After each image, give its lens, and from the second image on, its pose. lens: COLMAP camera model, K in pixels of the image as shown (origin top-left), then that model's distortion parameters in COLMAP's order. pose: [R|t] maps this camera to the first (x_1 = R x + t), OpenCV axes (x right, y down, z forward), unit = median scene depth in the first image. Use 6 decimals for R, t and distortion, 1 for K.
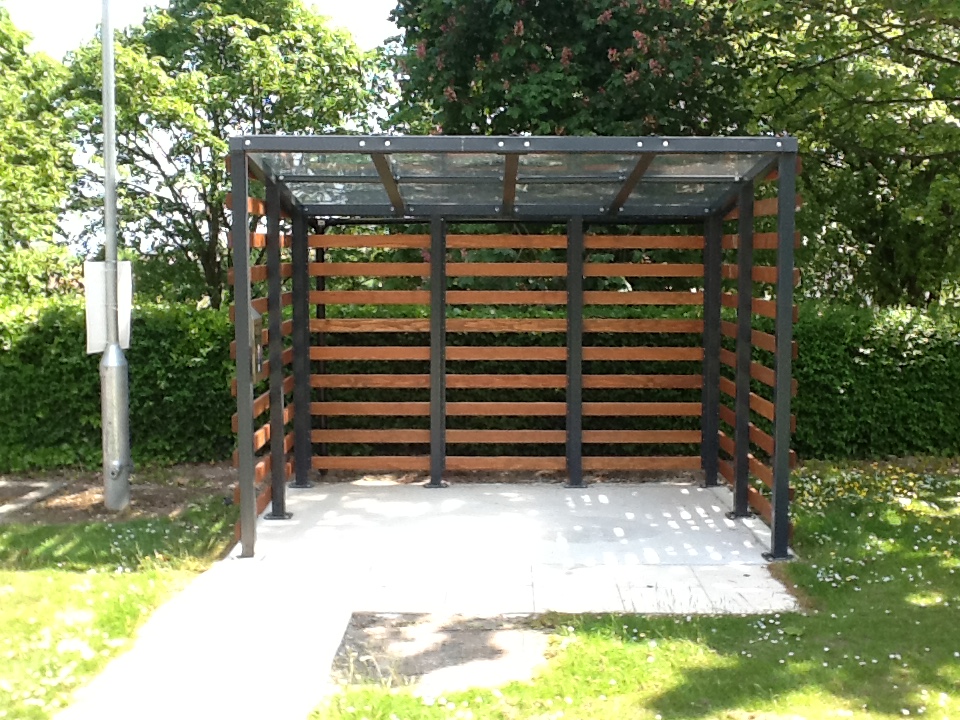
lens RADIAL K [[1227.2, 0, 480.0], [0, 1227.2, 360.0], [0, 0, 1]] dist [-0.019000, -0.052774]
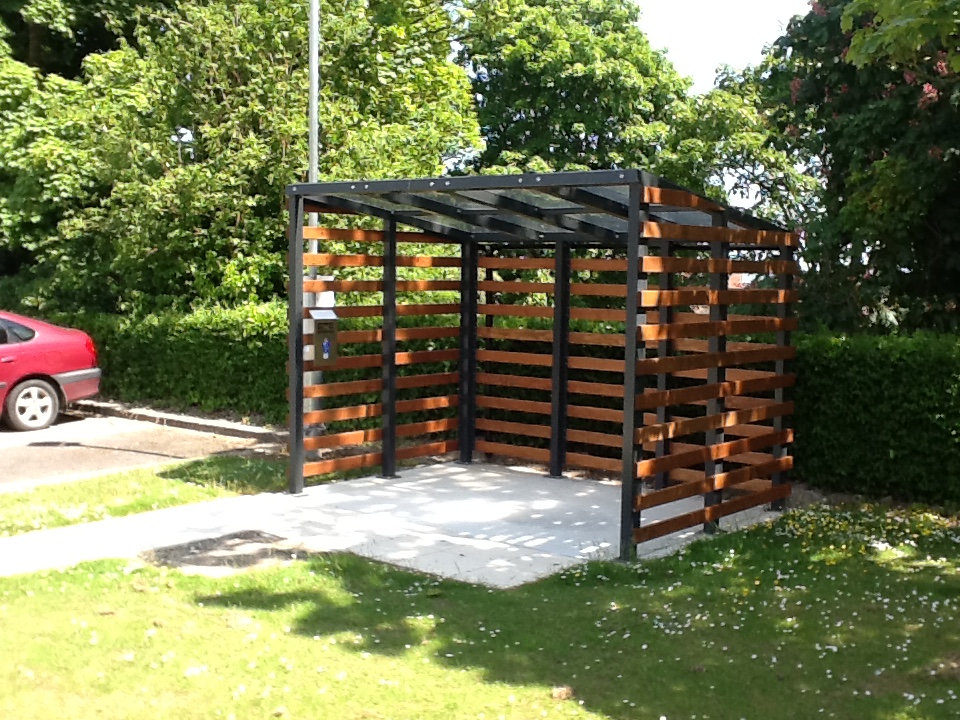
lens RADIAL K [[1227.2, 0, 480.0], [0, 1227.2, 360.0], [0, 0, 1]] dist [-0.019000, -0.052774]
pose [[0.764003, 0.061108, -0.642313, 0.643958], [-0.075256, 0.997150, 0.005353, -0.007195], [0.640809, 0.044249, 0.766424, 0.072886]]
